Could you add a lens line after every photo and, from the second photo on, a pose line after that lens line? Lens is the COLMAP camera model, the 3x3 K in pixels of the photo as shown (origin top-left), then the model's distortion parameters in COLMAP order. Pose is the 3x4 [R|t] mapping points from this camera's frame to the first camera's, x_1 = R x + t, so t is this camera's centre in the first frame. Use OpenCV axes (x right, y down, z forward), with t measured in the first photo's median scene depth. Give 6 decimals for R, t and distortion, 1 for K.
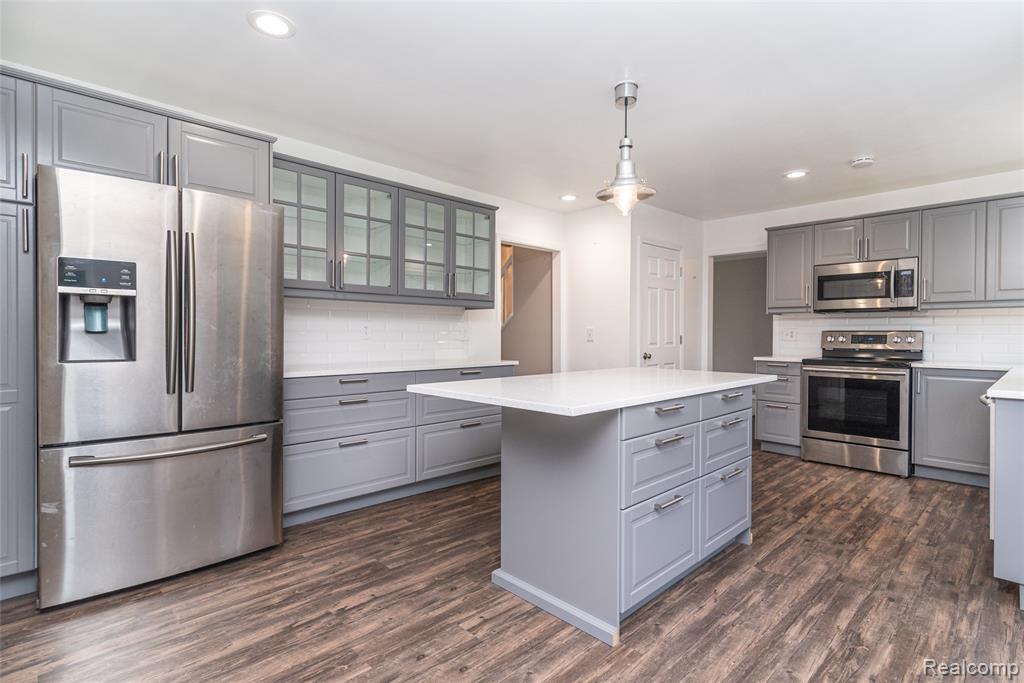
lens RADIAL K [[509.9, 0, 512.0], [0, 509.9, 341.5], [0, 0, 1]] dist [0.000173, 0.000089]
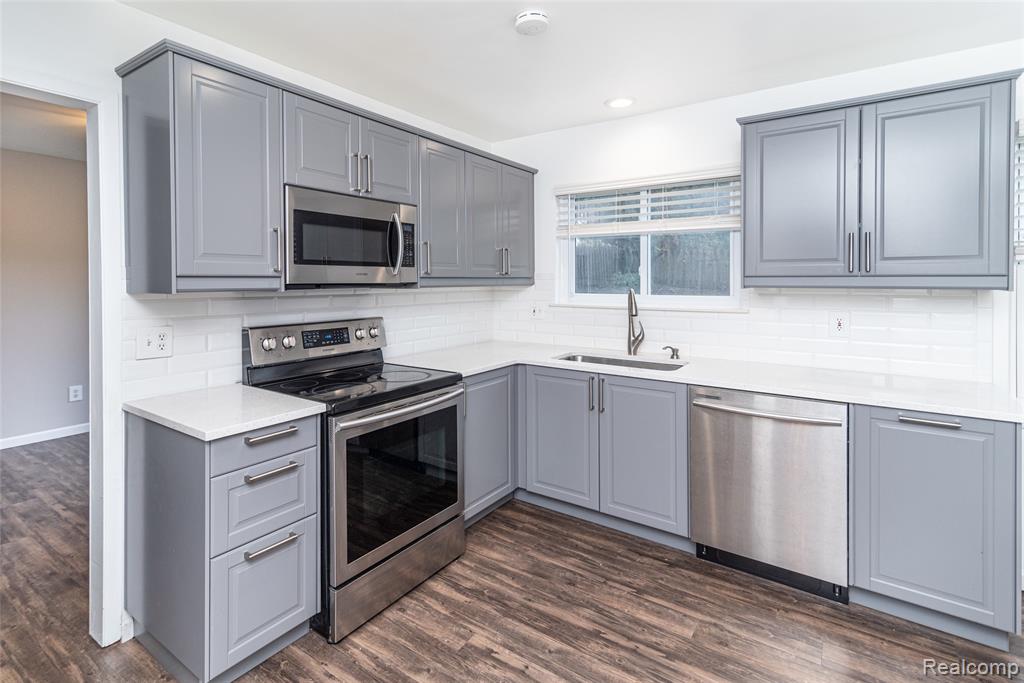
lens RADIAL K [[490.7, 0, 507.9], [0, 490.7, 283.4], [0, 0, 1]] dist [0.002168, 0.000515]
pose [[-0.189055, -0.010601, 0.981909, 0.155174], [0.013709, 0.999816, 0.013434, -0.073045], [-0.981871, 0.016001, -0.188874, 0.989847]]
